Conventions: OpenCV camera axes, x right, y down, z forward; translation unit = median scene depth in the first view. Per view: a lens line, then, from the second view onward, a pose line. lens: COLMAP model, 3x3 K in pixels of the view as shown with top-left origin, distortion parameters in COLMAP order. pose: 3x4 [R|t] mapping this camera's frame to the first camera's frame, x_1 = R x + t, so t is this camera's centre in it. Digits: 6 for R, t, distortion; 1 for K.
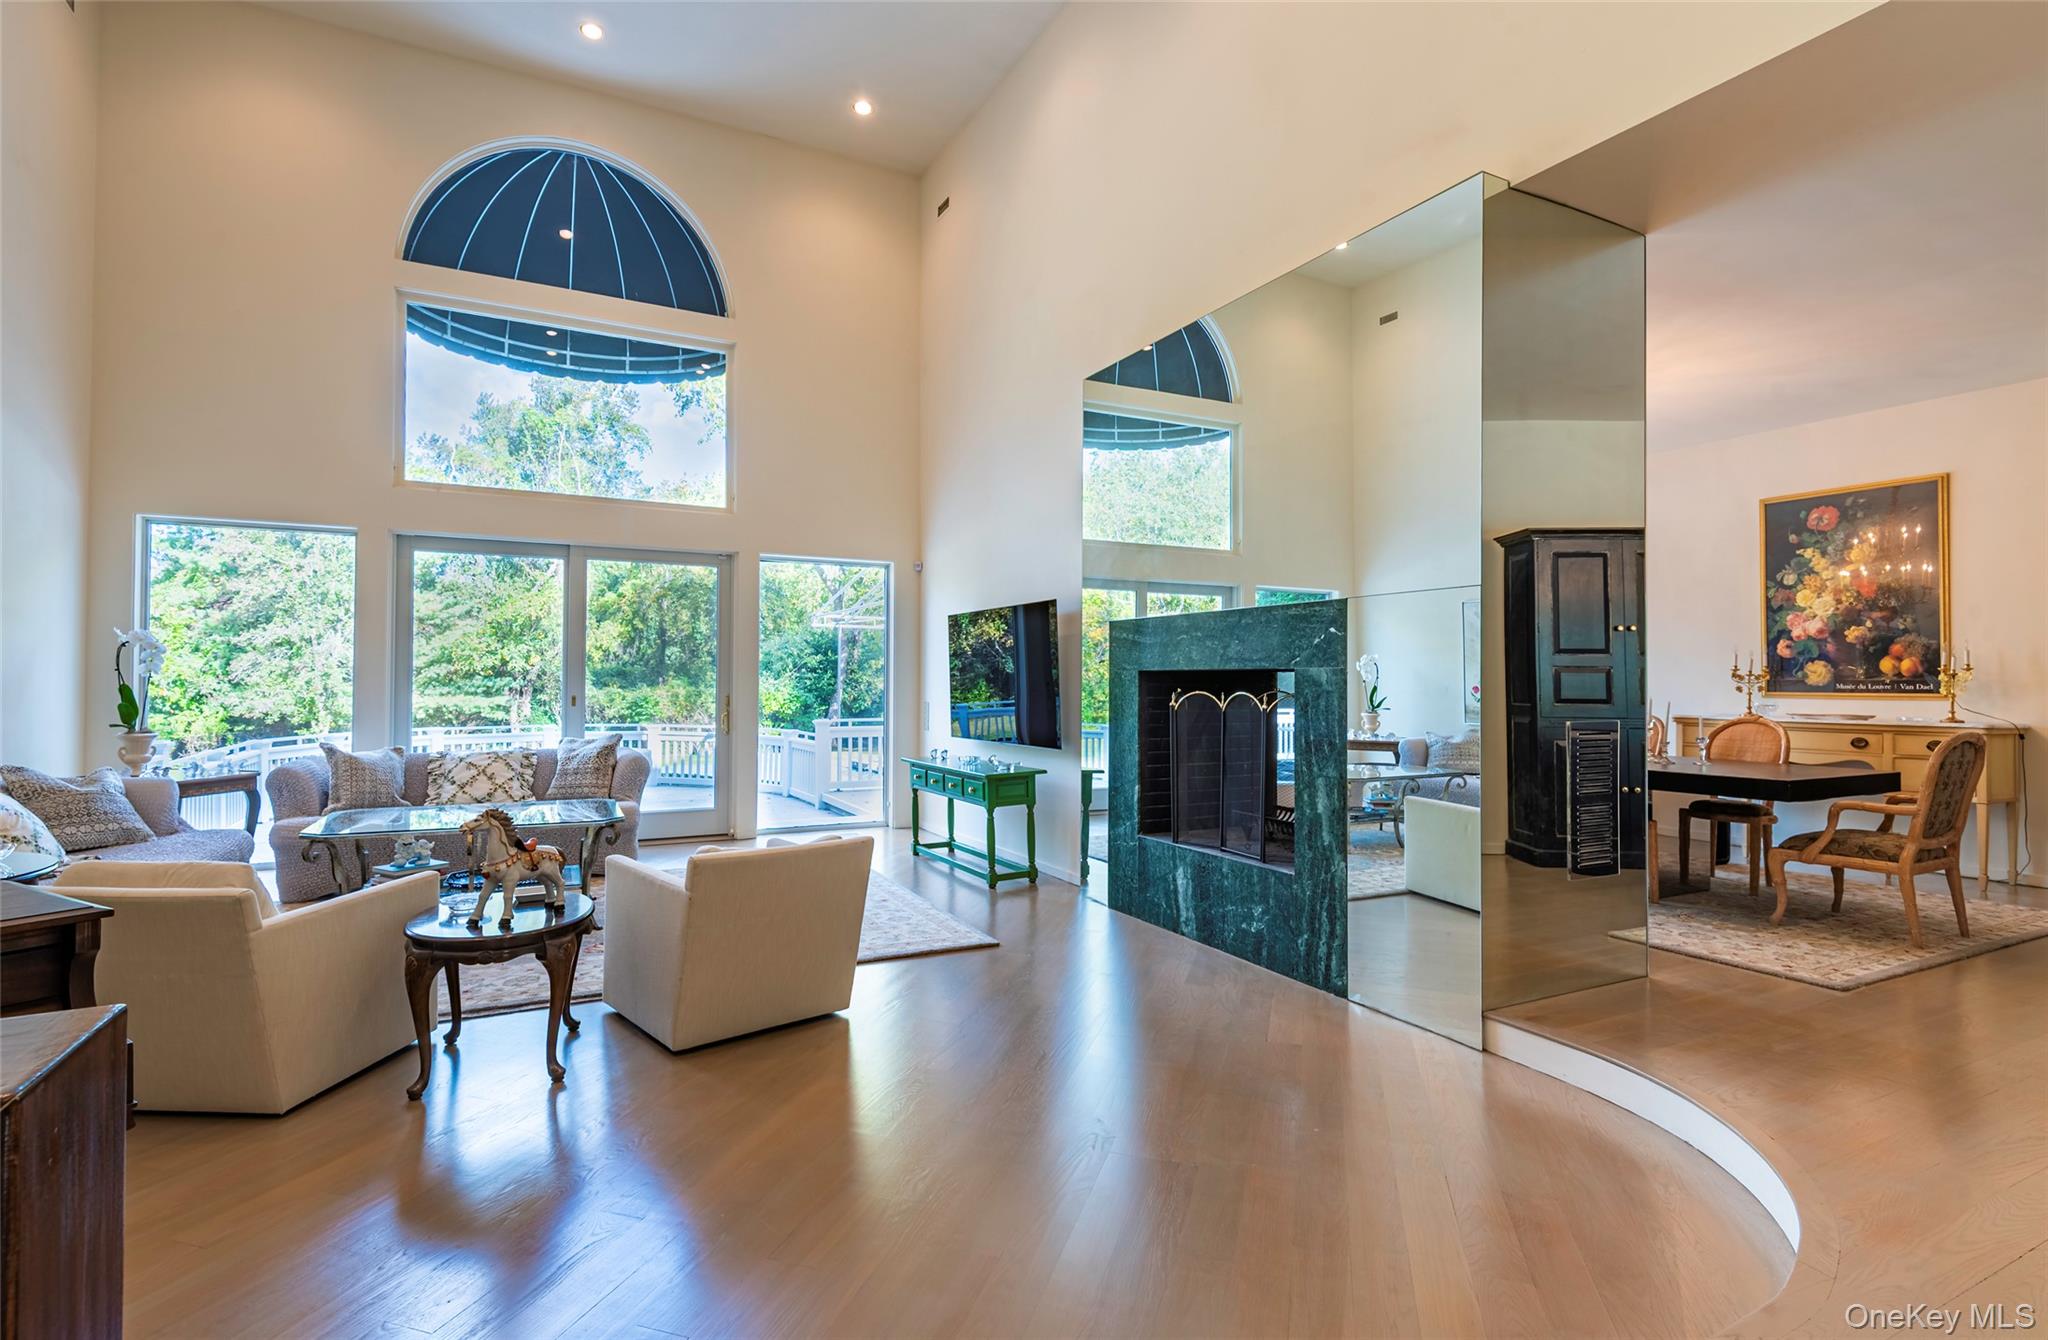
lens RADIAL K [[965.5, 0, 1013.3], [0, 965.5, 660.2], [0, 0, 1]] dist [-0.004765, -0.001351]
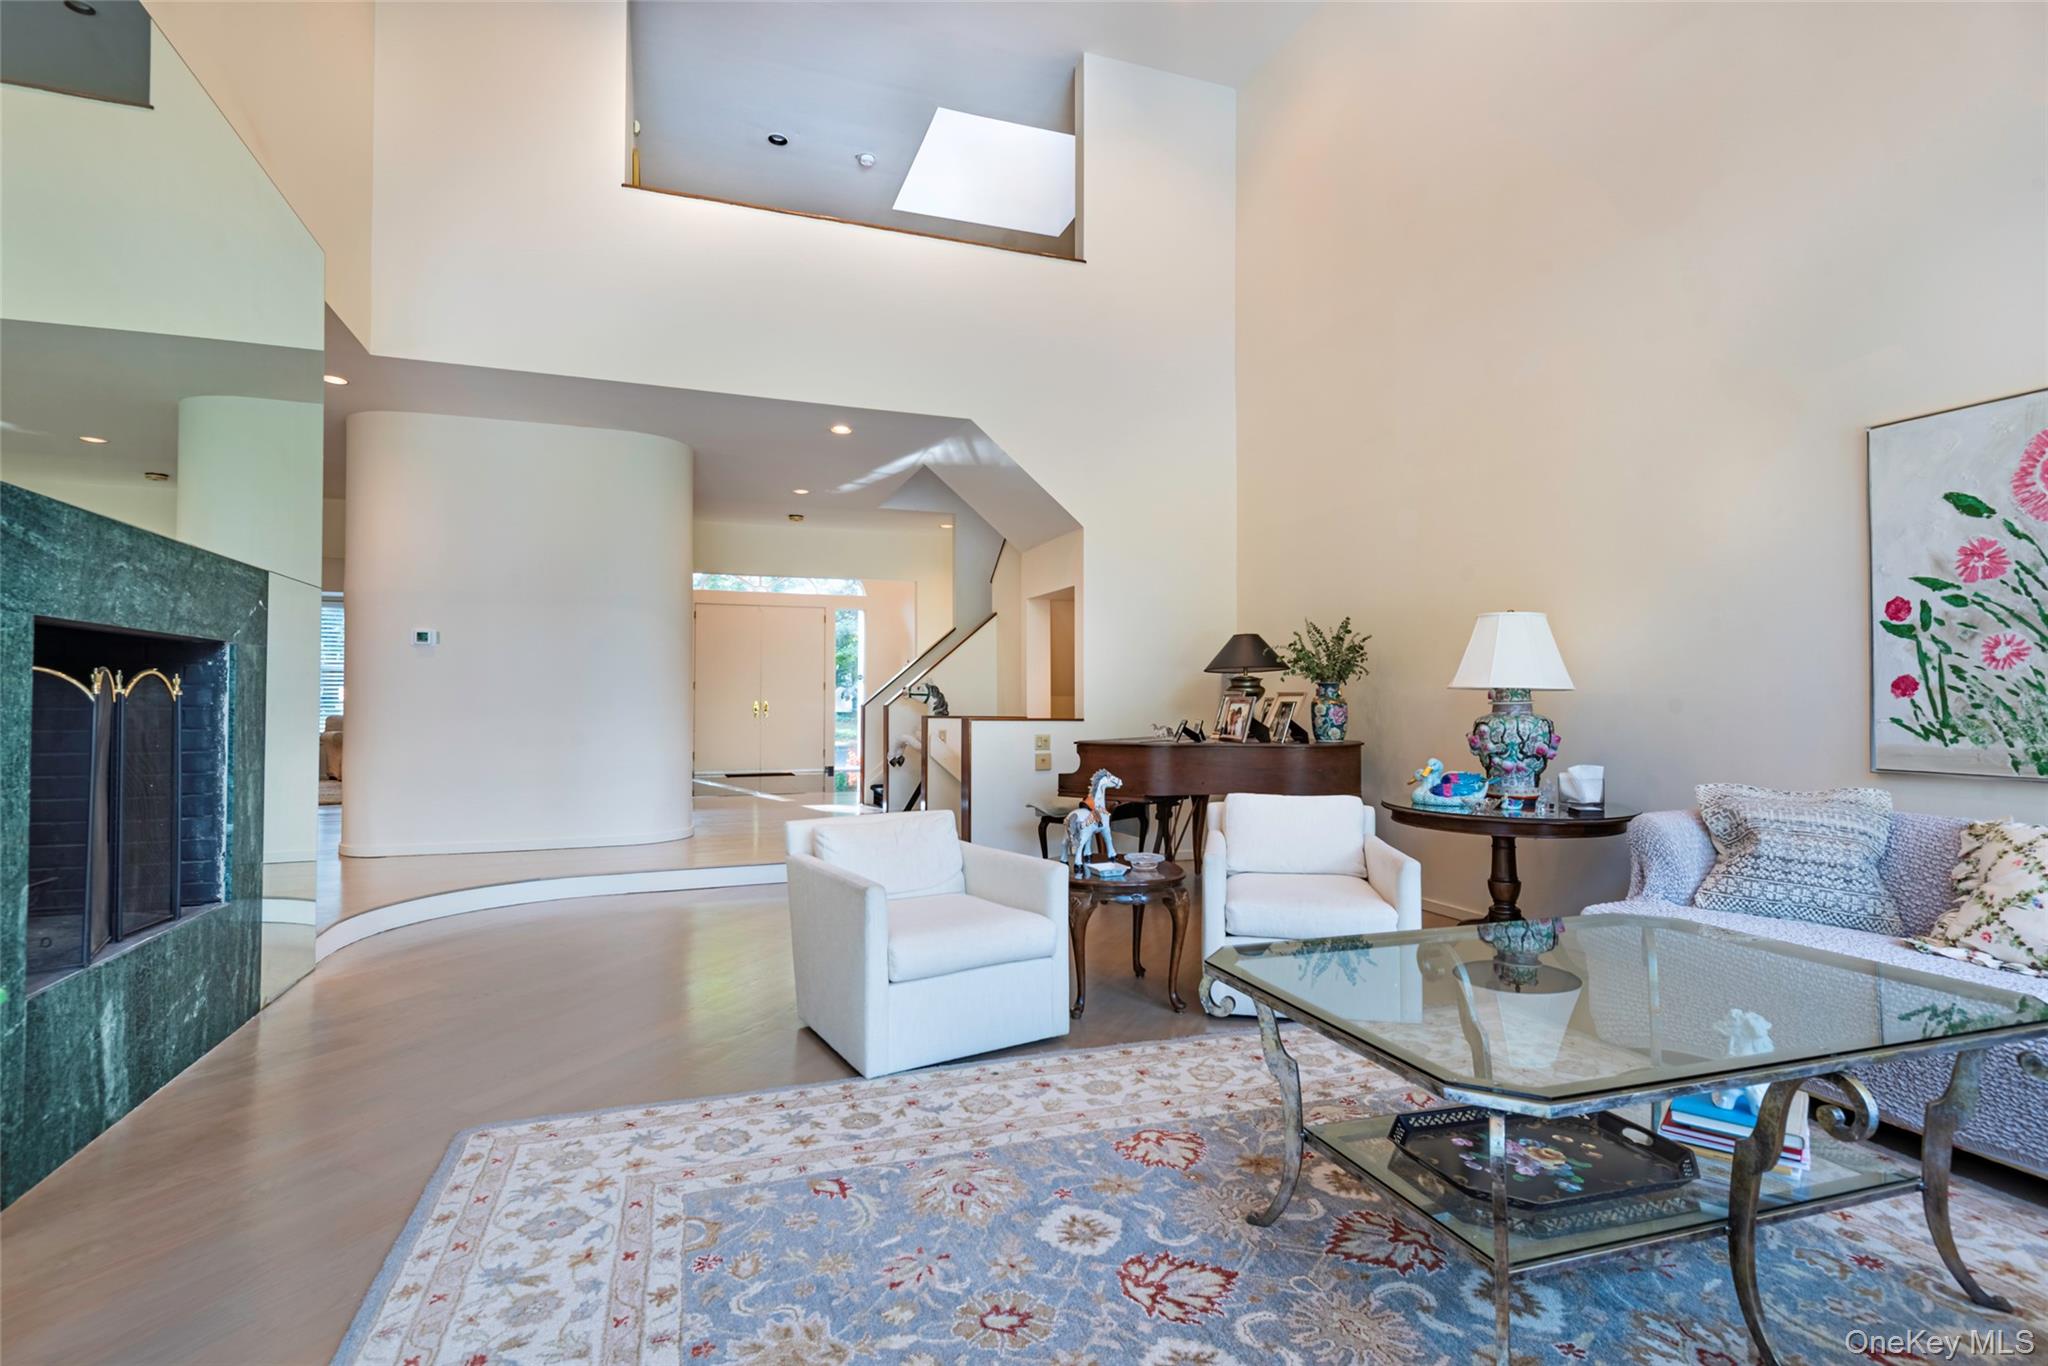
lens RADIAL K [[973.2, 0, 1023.0], [0, 973.2, 681.7], [0, 0, 1]] dist [0.035997, -0.027026]
pose [[-0.991957, -0.001414, 0.126564, -0.291665], [-0.006792, 0.999092, -0.042071, 0.045224], [-0.126389, -0.042593, -0.991066, 1.111479]]
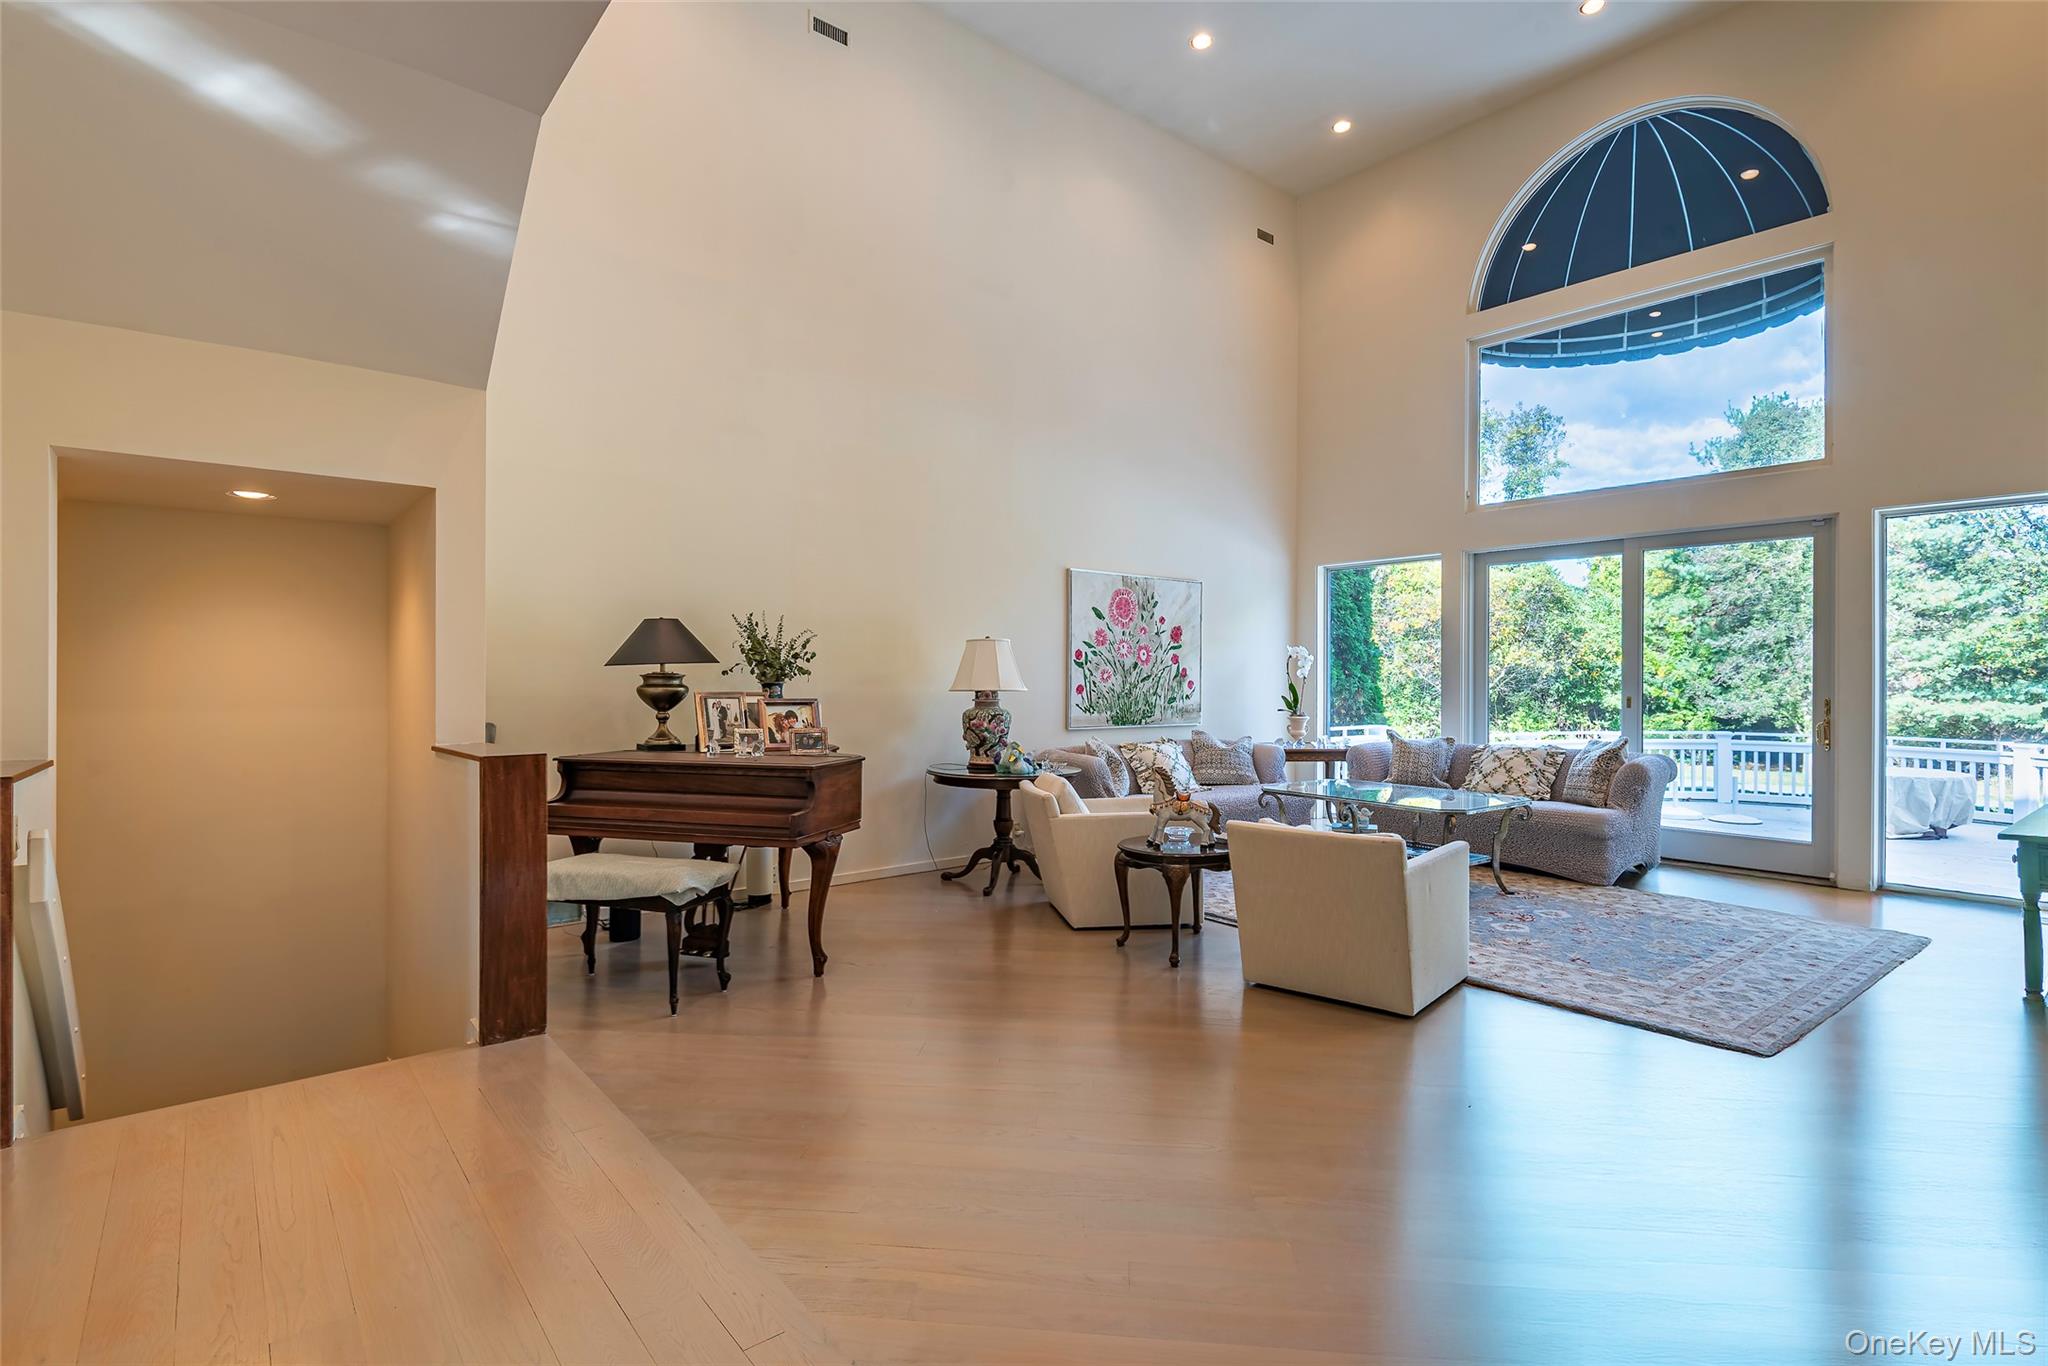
lens RADIAL K [[967.4, 0, 1017.2], [0, 967.4, 683.8], [0, 0, 1]] dist [0.027694, -0.026879]
pose [[0.195573, 0.002605, -0.980686, 0.412305], [0.018055, 0.999817, 0.006257, 0.007608], [0.980523, -0.018930, 0.195490, 0.246148]]
